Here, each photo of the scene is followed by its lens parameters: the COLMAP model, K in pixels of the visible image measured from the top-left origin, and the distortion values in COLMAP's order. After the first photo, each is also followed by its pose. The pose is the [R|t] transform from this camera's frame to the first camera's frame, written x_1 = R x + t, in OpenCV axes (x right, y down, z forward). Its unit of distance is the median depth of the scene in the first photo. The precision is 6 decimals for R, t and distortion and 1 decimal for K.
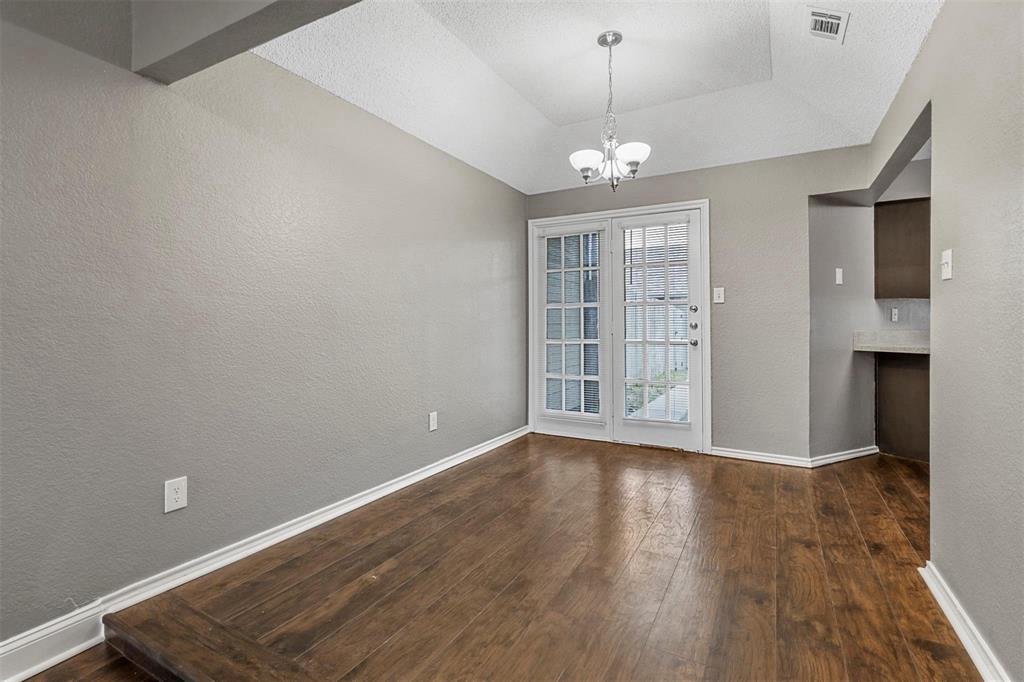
lens RADIAL K [[474.3, 0, 511.7], [0, 474.3, 322.8], [0, 0, 1]] dist [0.003706, 0.000373]
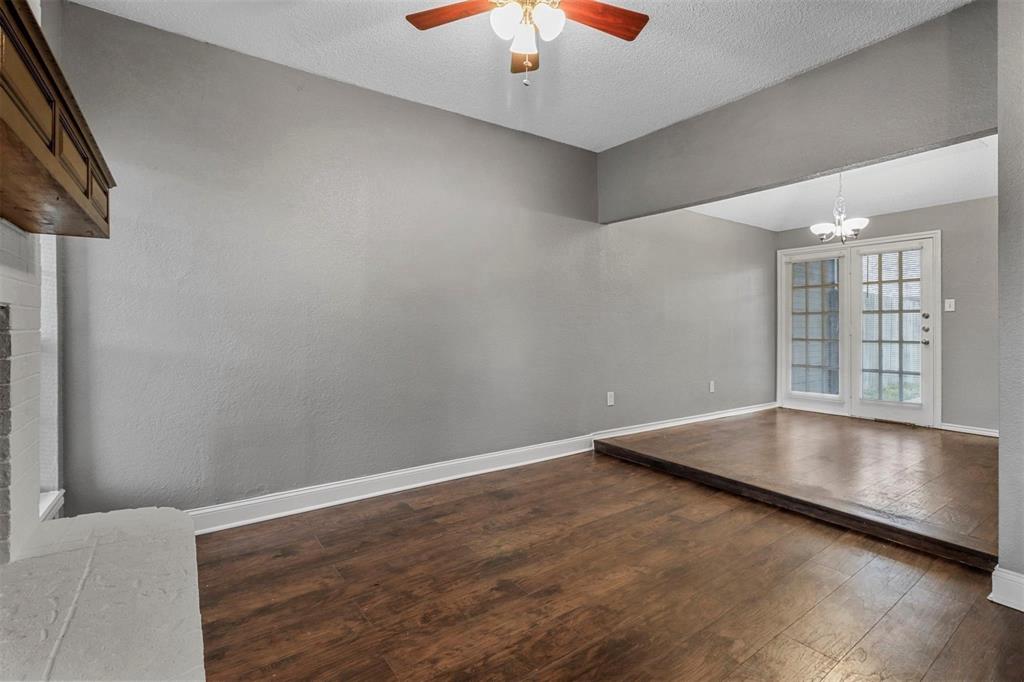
lens RADIAL K [[474.3, 0, 511.7], [0, 474.3, 322.8], [0, 0, 1]] dist [0.003706, 0.000373]
pose [[0.898485, 0.002203, -0.438998, -0.060535], [-0.004181, 0.999985, -0.003540, -0.001637], [0.438984, 0.005016, 0.898481, -0.663560]]
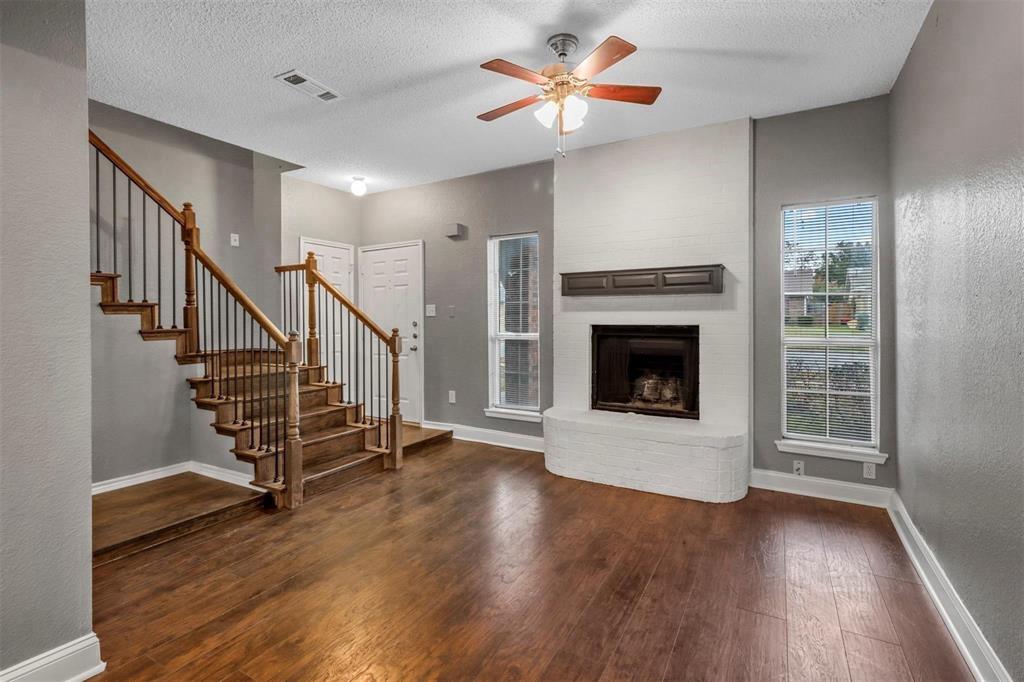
lens RADIAL K [[474.3, 0, 511.7], [0, 474.3, 322.8], [0, 0, 1]] dist [0.003706, 0.000373]
pose [[-0.999861, 0.001879, 0.016593, -0.205206], [0.001963, 0.999986, 0.004999, -0.024339], [-0.016583, 0.005030, -0.999850, 0.476701]]
